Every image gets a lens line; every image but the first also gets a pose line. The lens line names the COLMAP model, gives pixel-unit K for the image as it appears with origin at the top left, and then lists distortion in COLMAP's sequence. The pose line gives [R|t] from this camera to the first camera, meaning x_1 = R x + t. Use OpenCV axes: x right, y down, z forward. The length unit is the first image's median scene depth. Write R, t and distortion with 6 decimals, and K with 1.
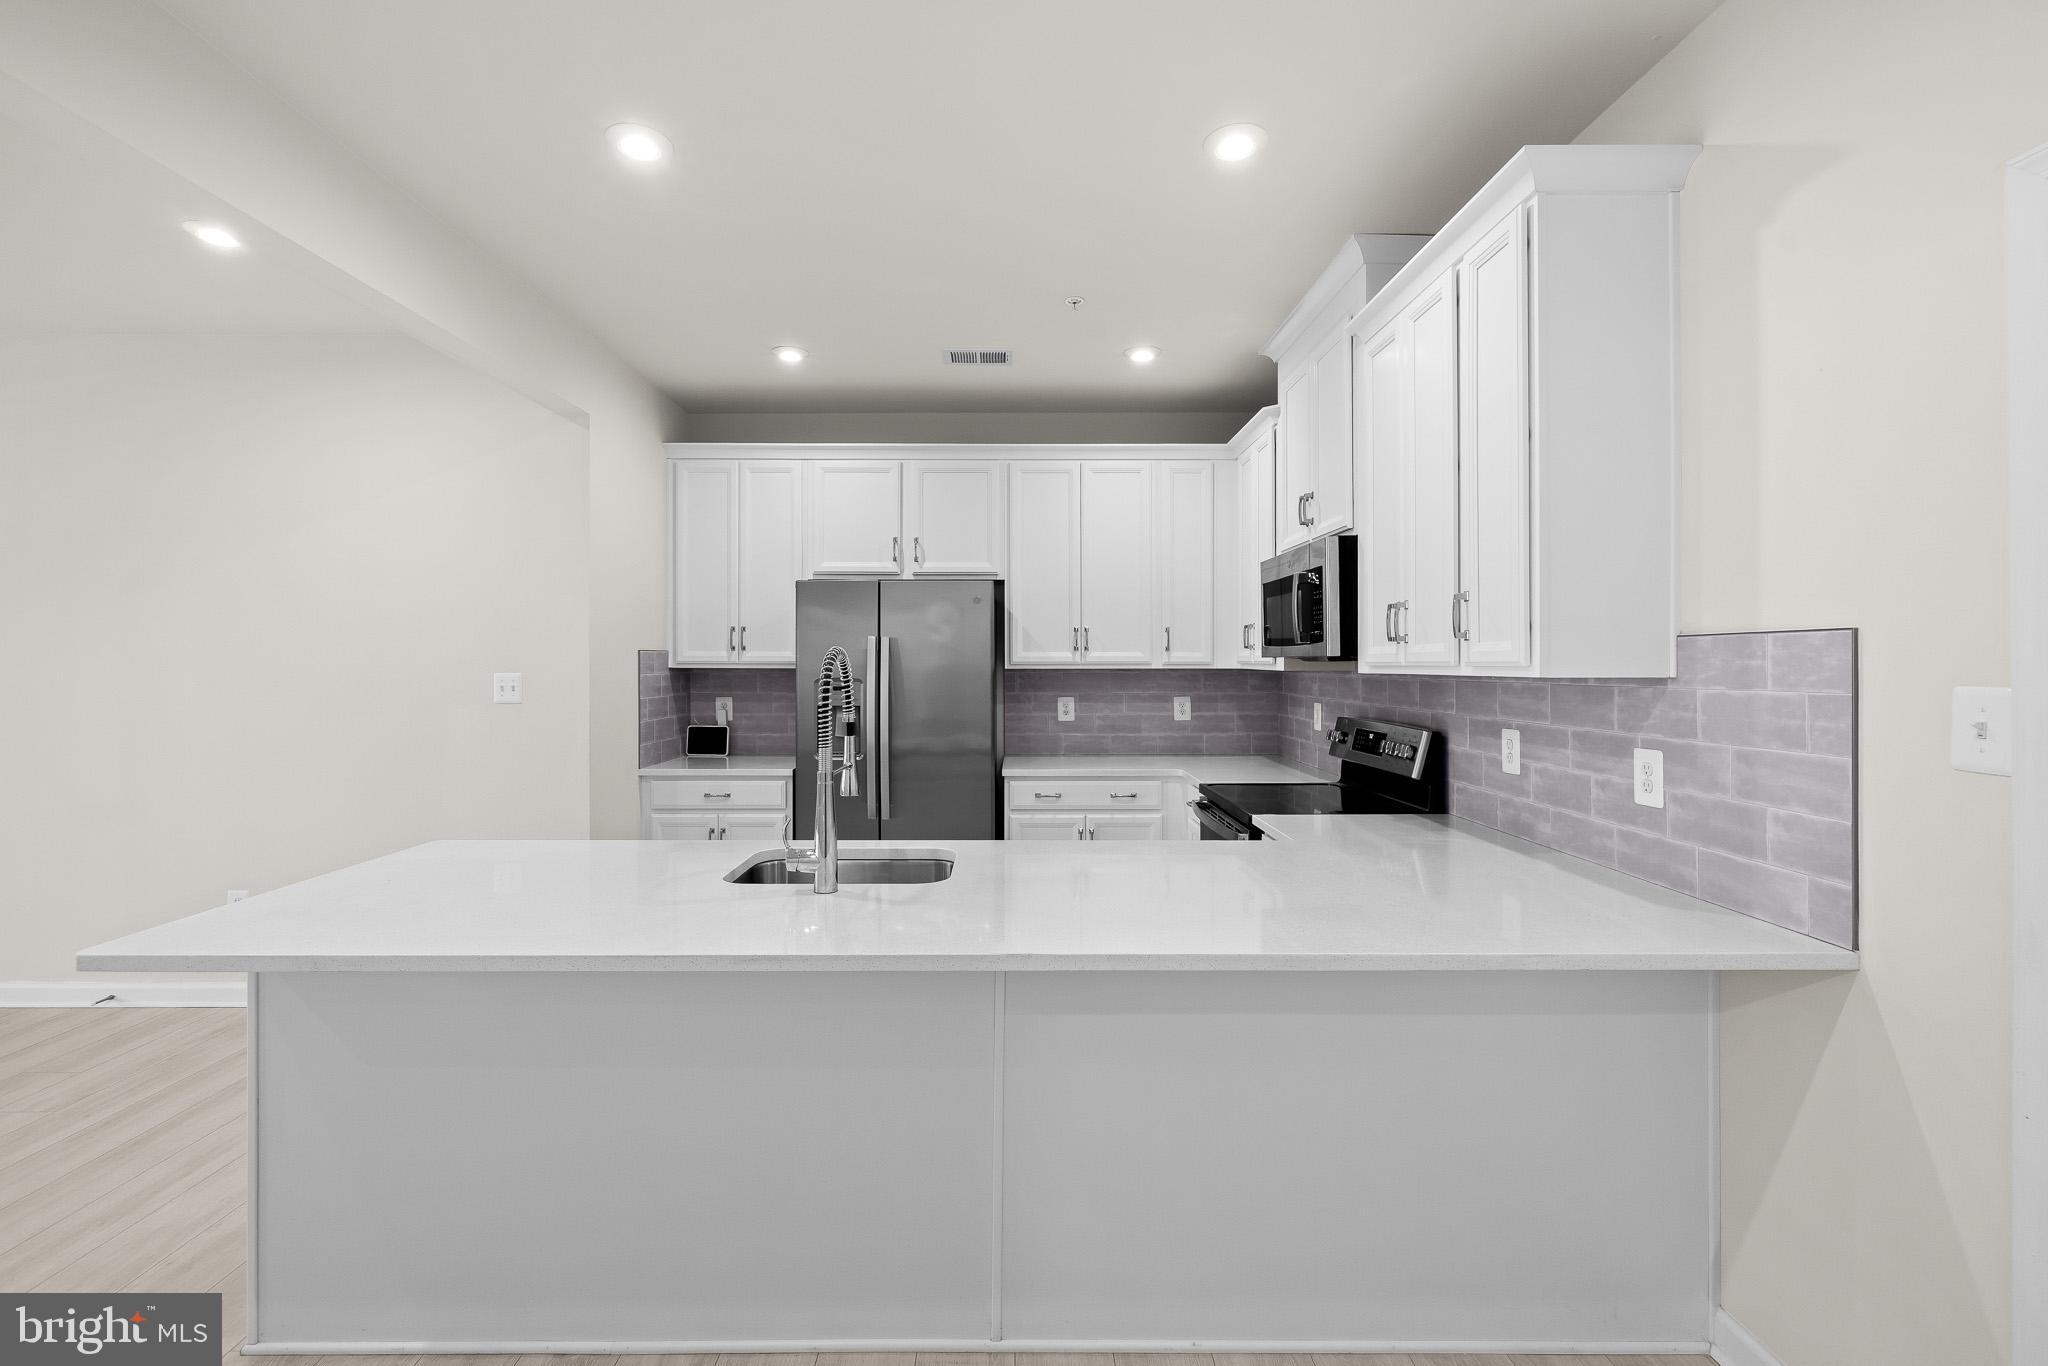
lens RADIAL K [[872.8, 0, 1015.8], [0, 872.8, 660.3], [0, 0, 1]] dist [-0.001090, 0.000038]
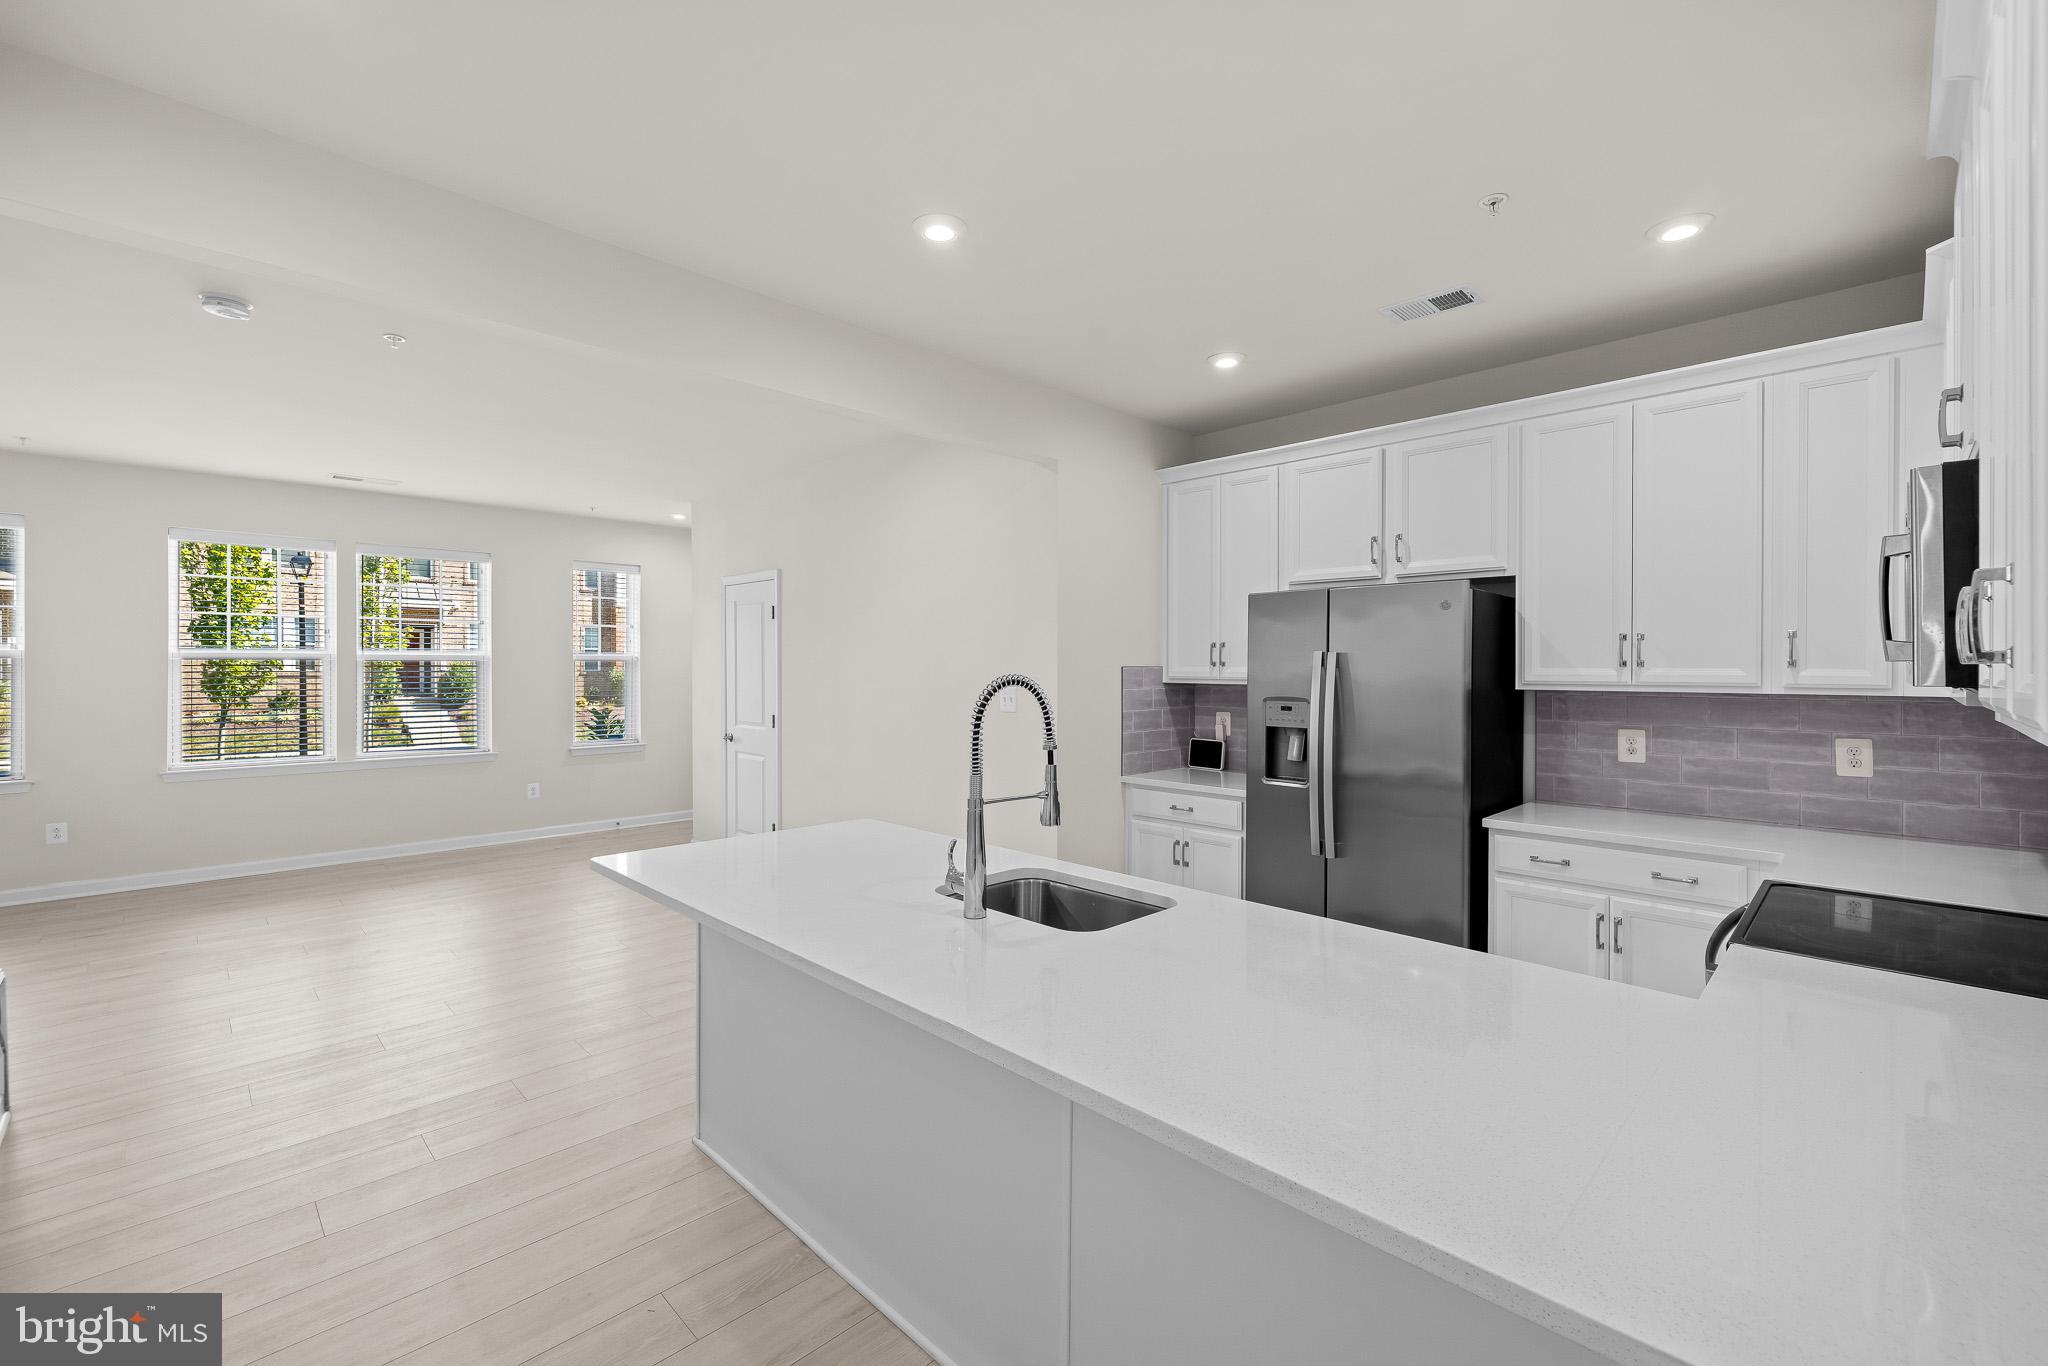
lens RADIAL K [[869.3, 0, 1027.0], [0, 869.3, 670.2], [0, 0, 1]] dist [0.001613, 0.000437]
pose [[0.701092, 0.003295, -0.713063, 0.236357], [0.000235, 0.999988, 0.004851, -0.011554], [0.713071, -0.003568, 0.701083, 0.144692]]
